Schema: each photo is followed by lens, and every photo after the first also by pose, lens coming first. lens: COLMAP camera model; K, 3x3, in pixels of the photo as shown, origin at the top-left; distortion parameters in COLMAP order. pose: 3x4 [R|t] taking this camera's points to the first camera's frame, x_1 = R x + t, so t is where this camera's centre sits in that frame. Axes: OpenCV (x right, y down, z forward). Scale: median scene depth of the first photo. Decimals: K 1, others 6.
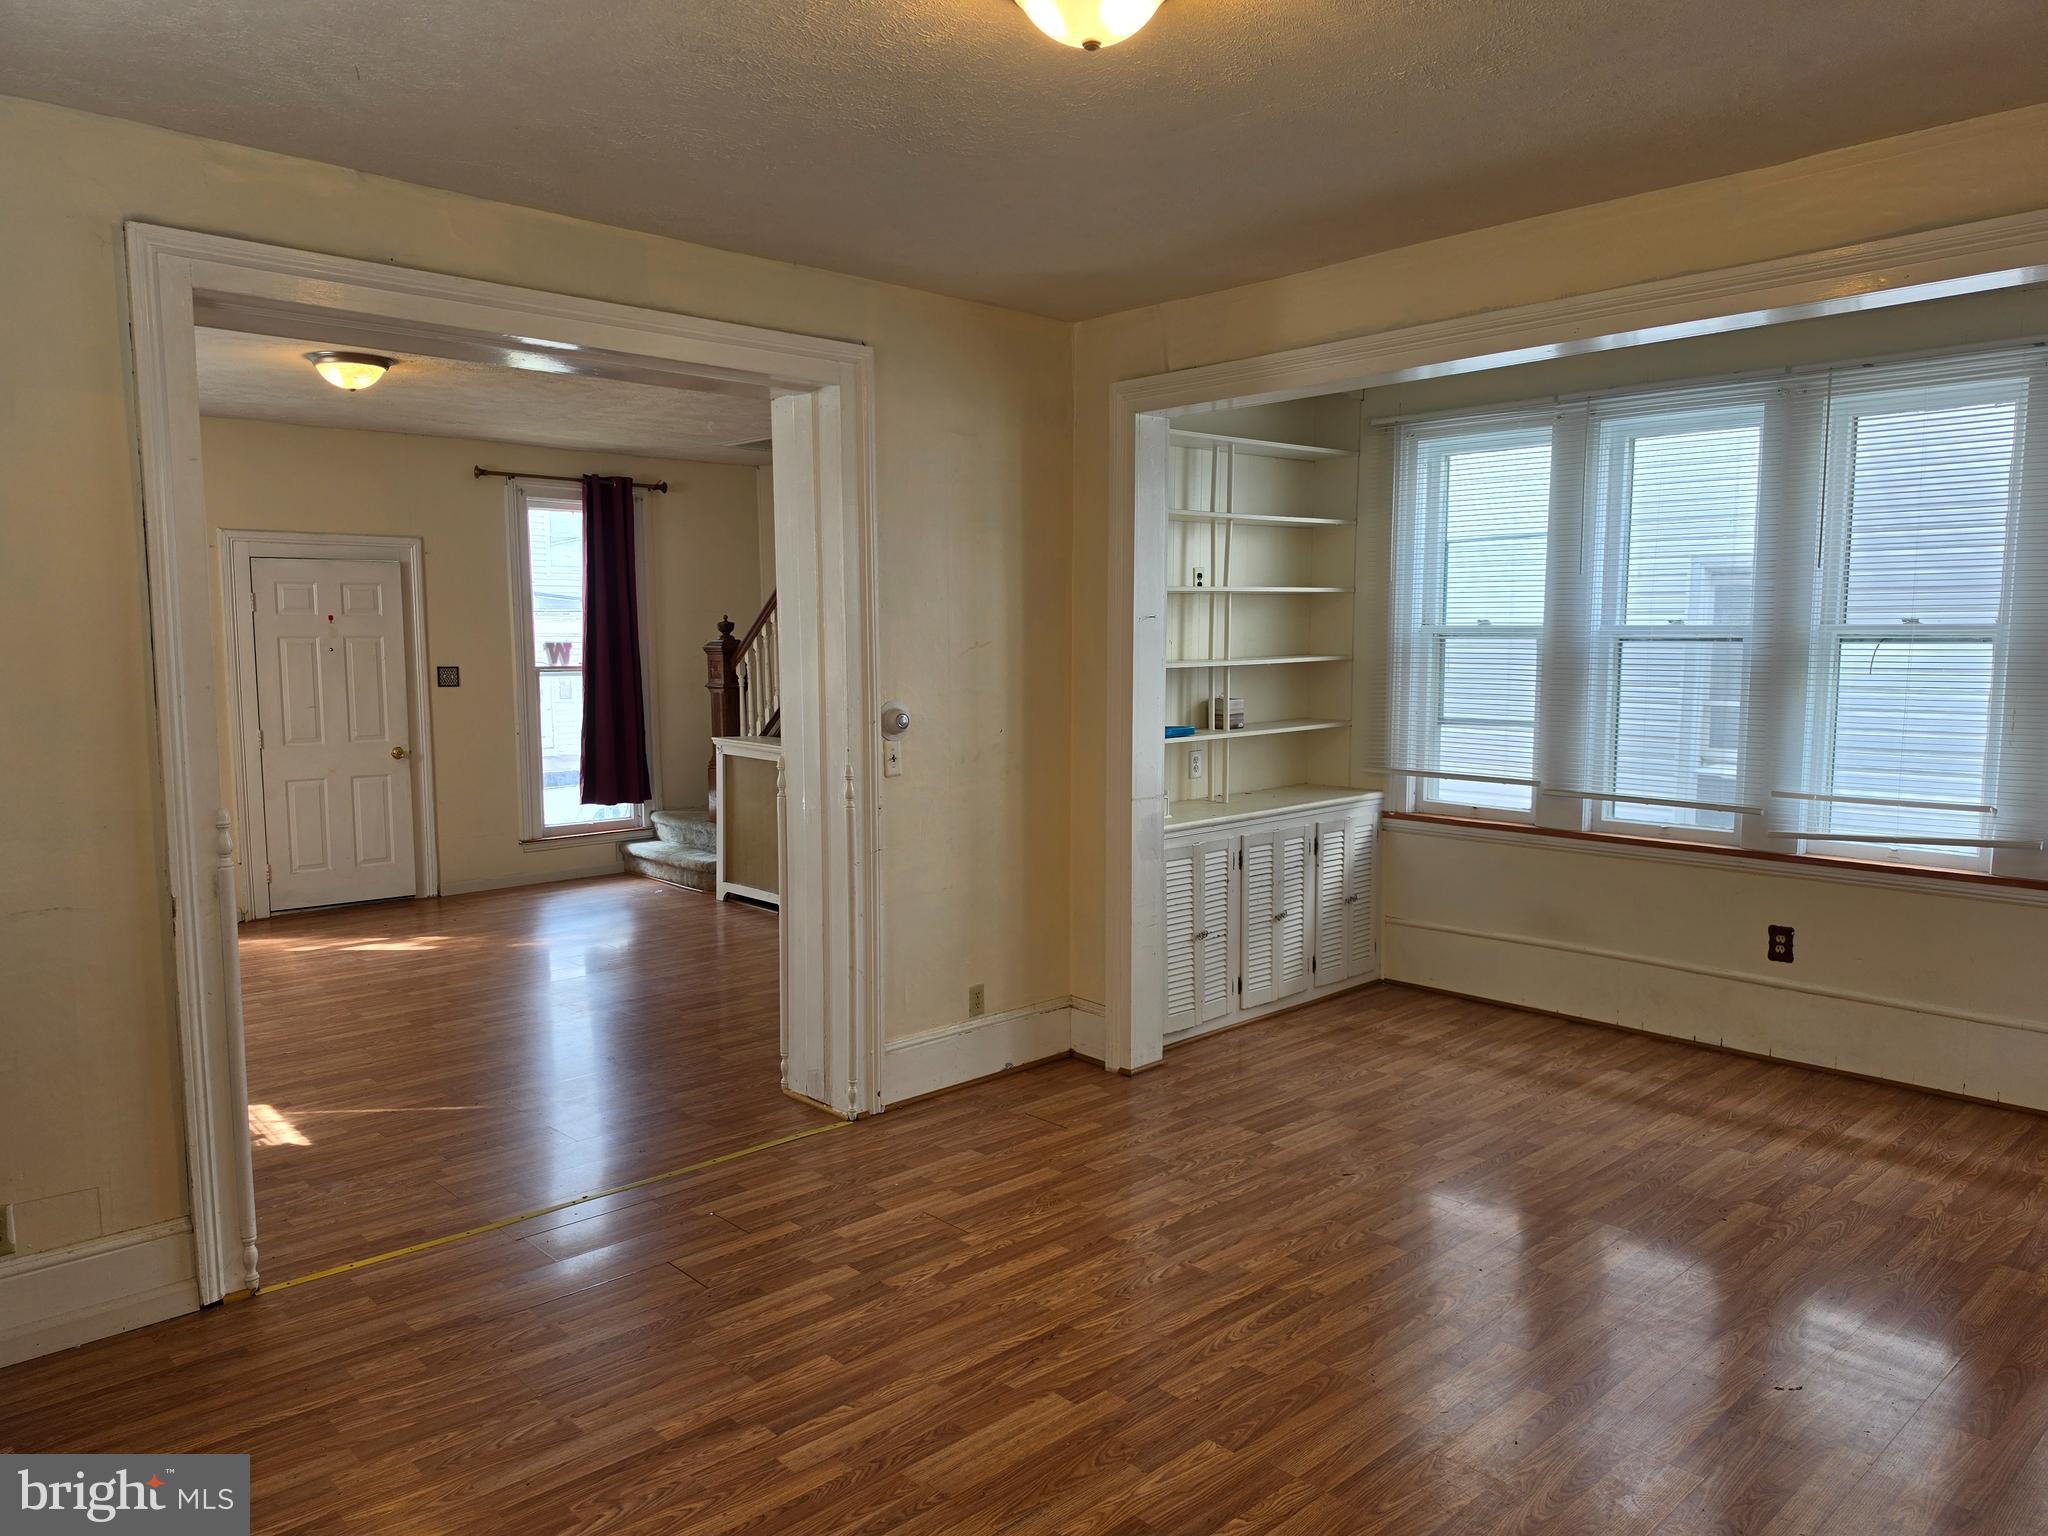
lens RADIAL K [[1418.3, 0, 1023.7], [0, 1418.3, 790.4], [0, 0, 1]] dist [0.076706, -0.096673]
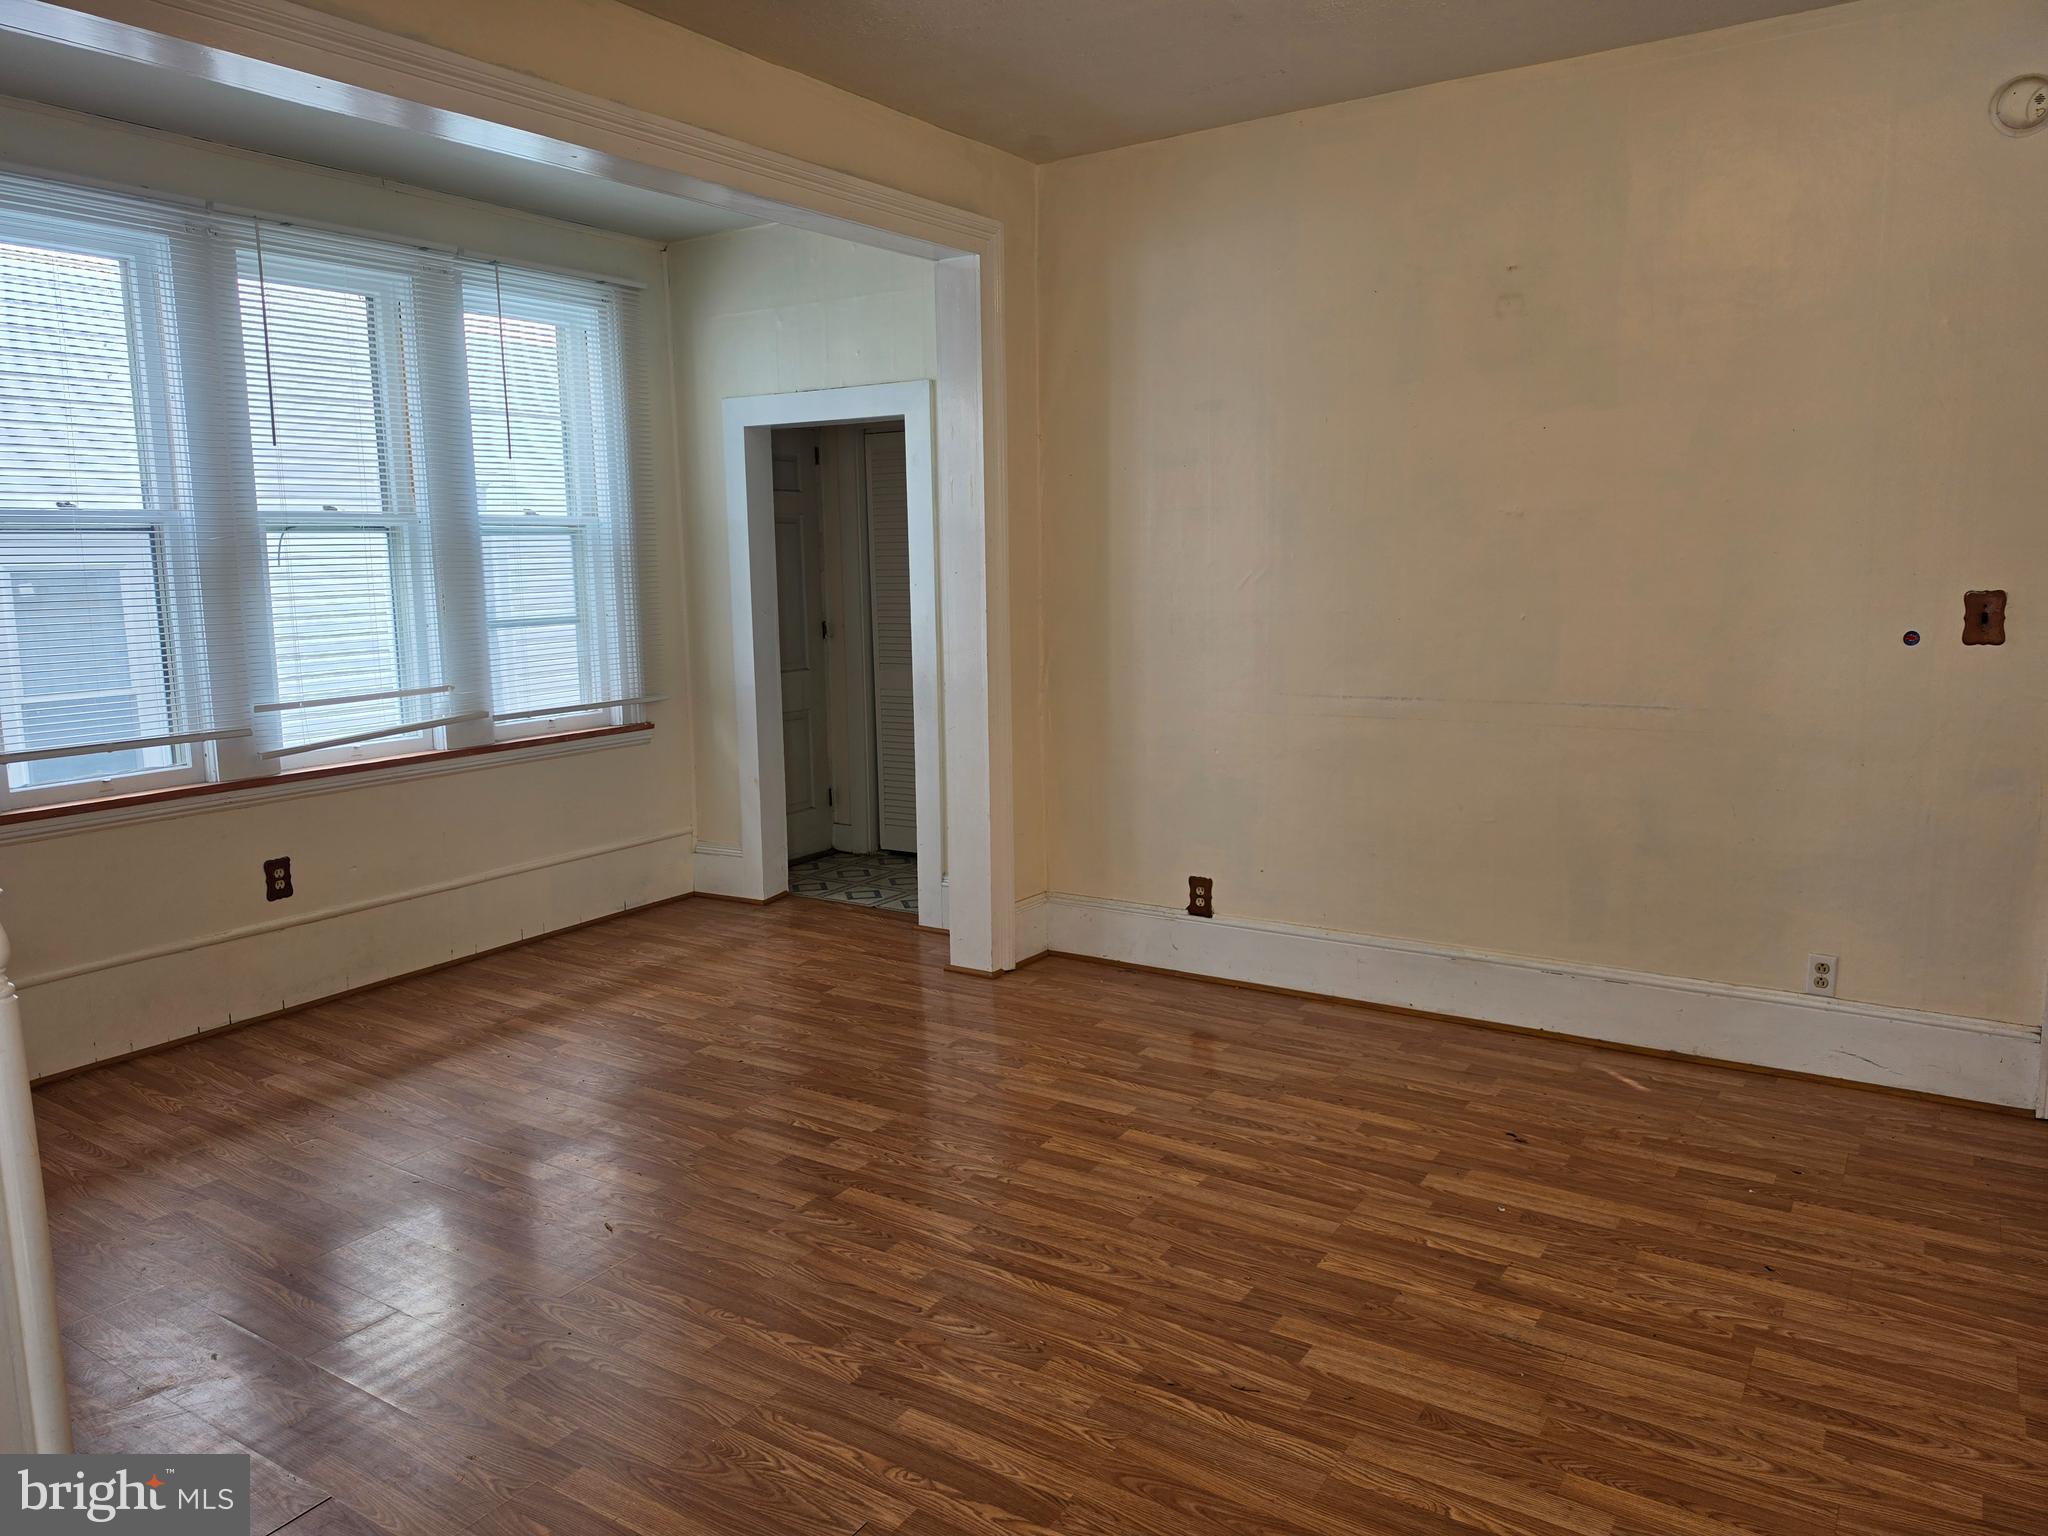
lens RADIAL K [[1418.3, 0, 1009.5], [0, 1418.3, 770.7], [0, 0, 1]] dist [0.076706, -0.096673]
pose [[-0.241404, -0.141226, 0.960093, -0.465371], [0.124315, 0.976702, 0.174927, -0.062383], [-0.962429, 0.161582, -0.218223, 0.851733]]
